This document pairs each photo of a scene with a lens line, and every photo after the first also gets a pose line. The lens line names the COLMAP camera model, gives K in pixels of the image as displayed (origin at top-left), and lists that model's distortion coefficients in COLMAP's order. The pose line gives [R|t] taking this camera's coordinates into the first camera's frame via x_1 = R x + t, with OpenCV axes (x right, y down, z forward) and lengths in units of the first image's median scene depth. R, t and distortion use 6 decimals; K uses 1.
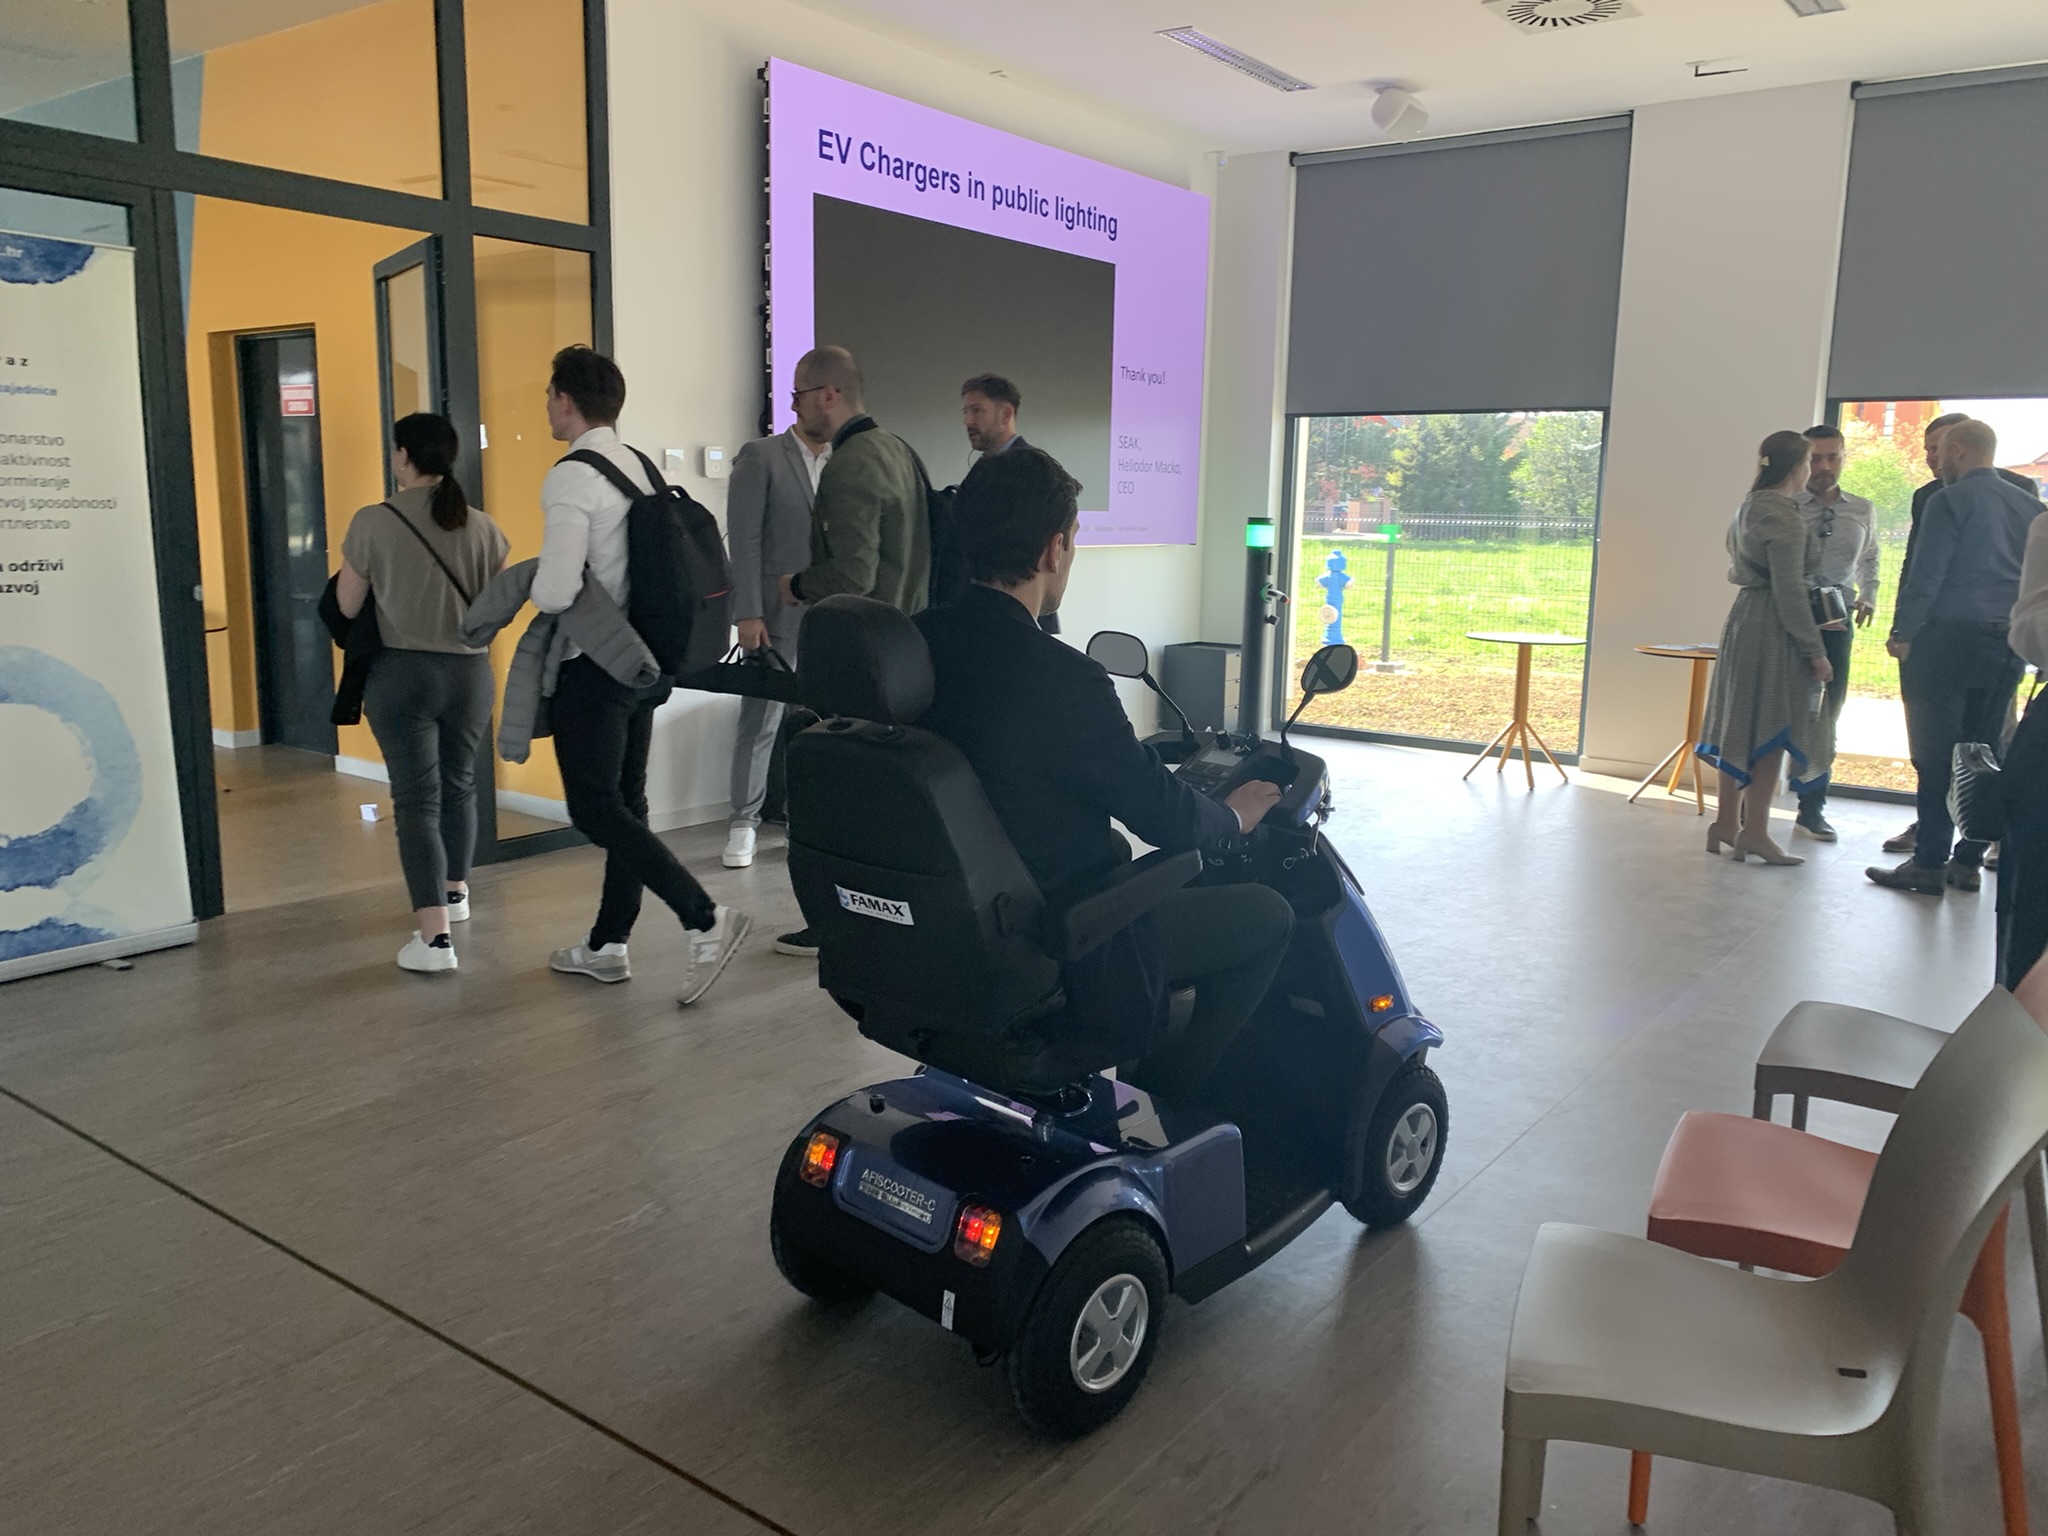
lens RADIAL K [[1549.4, 0, 1028.7], [0, 1549.4, 770.6], [0, 0, 1]] dist [0.007058, 0.004066]
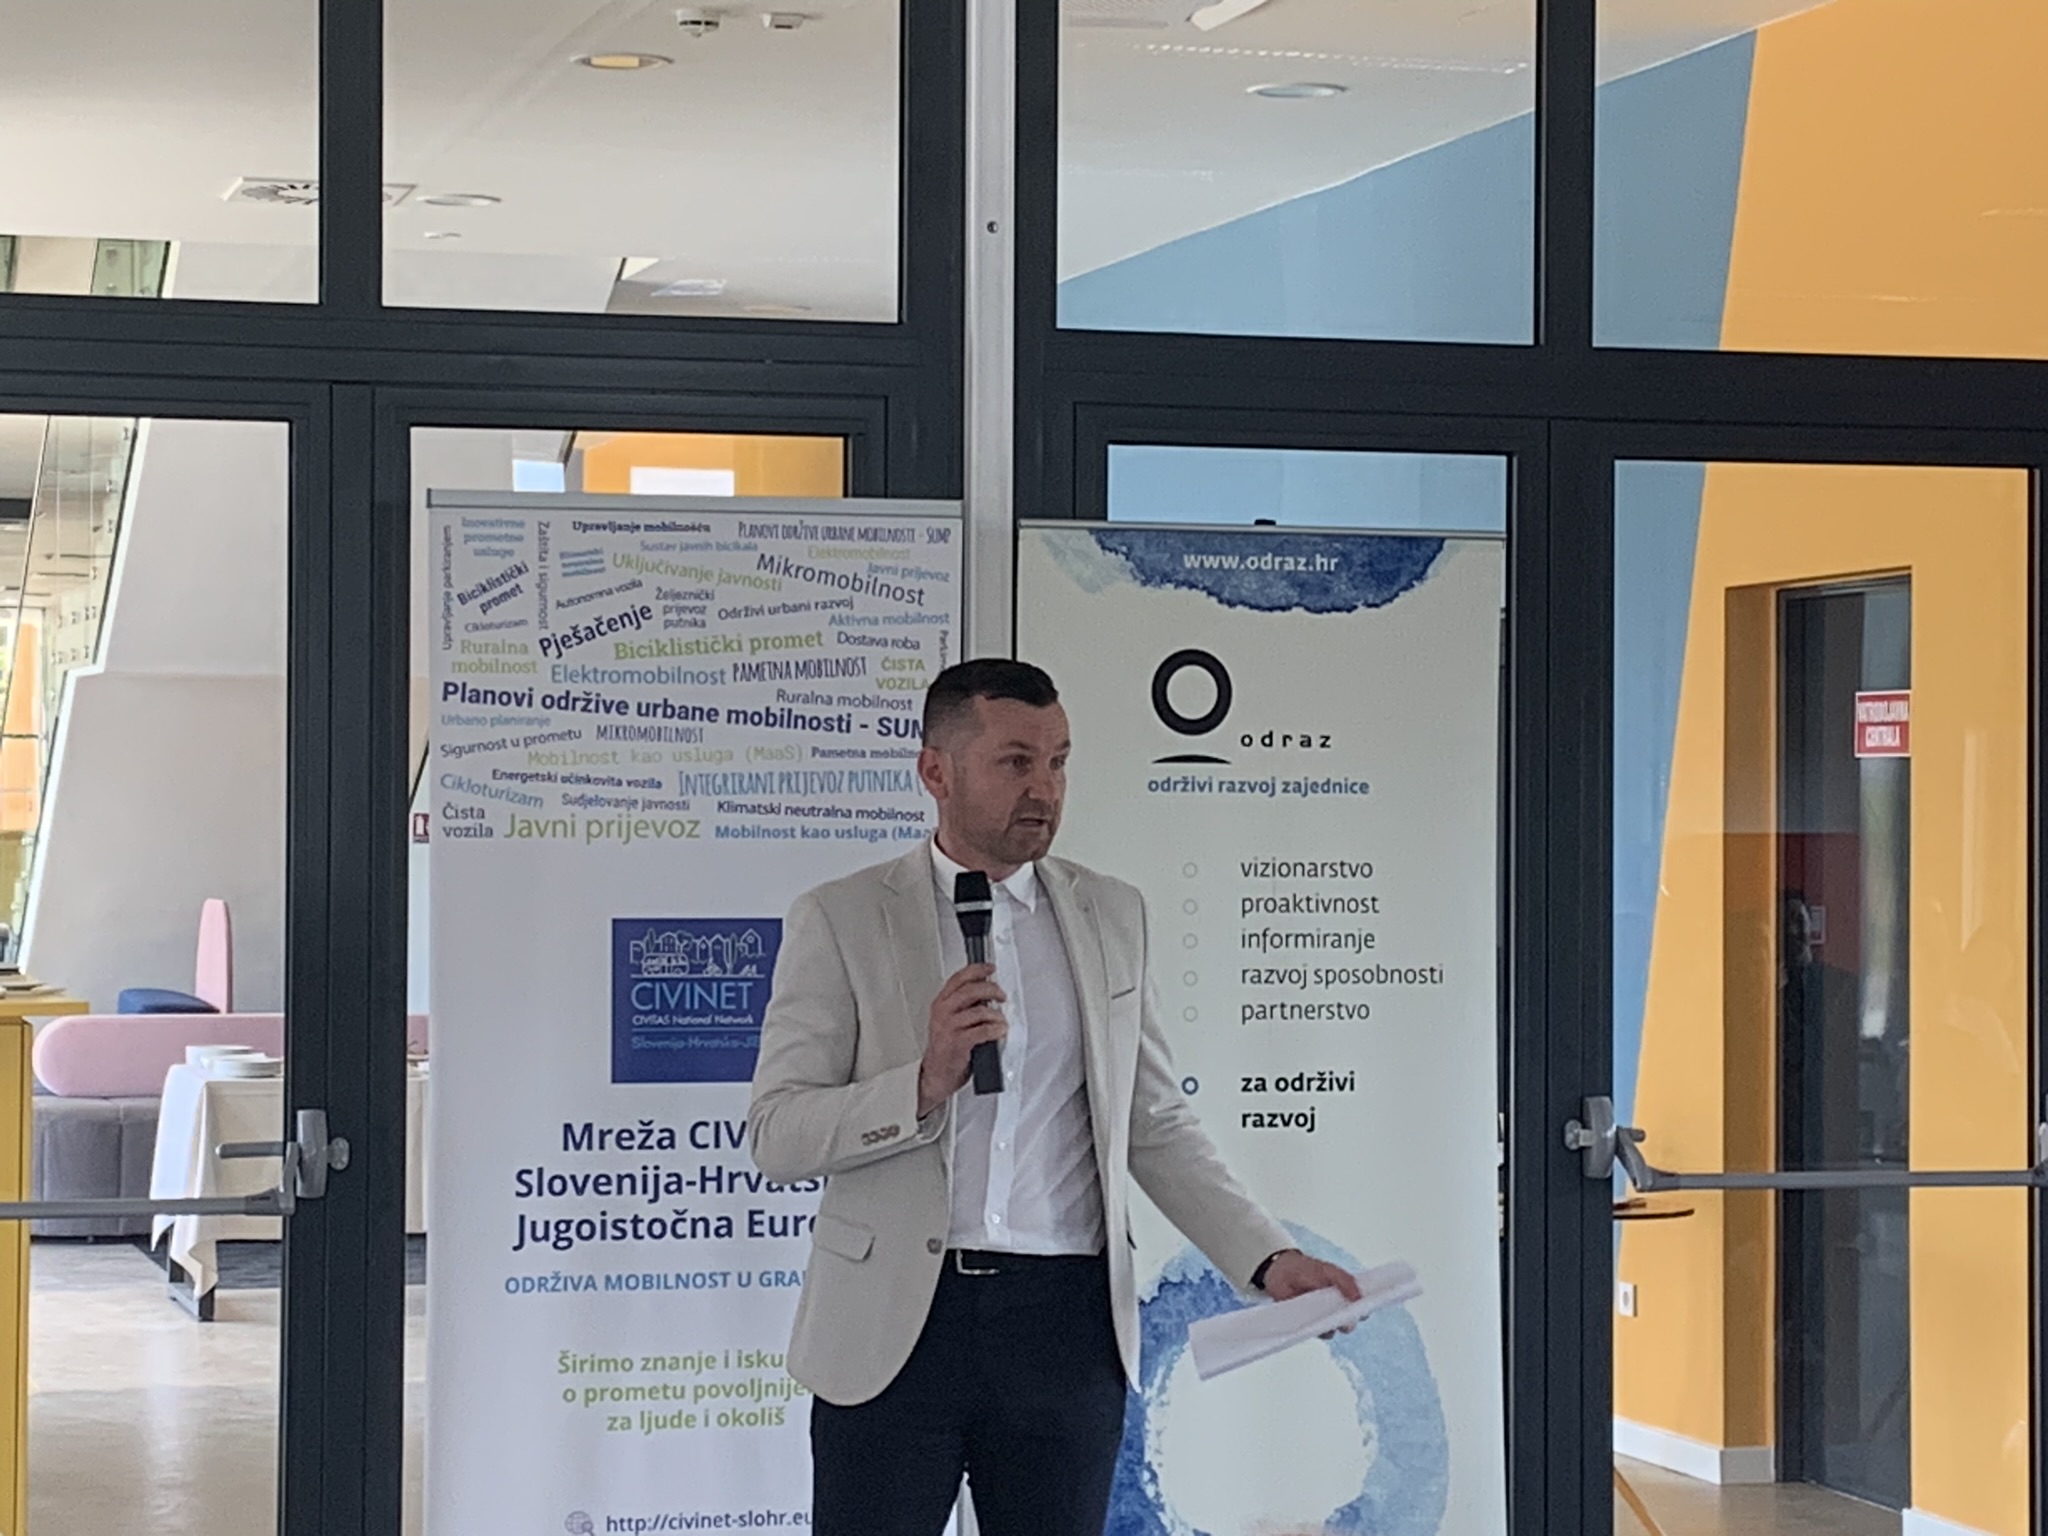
lens RADIAL K [[5144.8, 0, 1024.3], [0, 5144.8, 768.9], [0, 0, 1]] dist [0.018585, 0.000000]
pose [[0.787157, -0.026465, -0.616184, 0.446299], [-0.092561, 0.982694, -0.160451, 0.069027], [0.609767, 0.183334, 0.771086, -0.547855]]
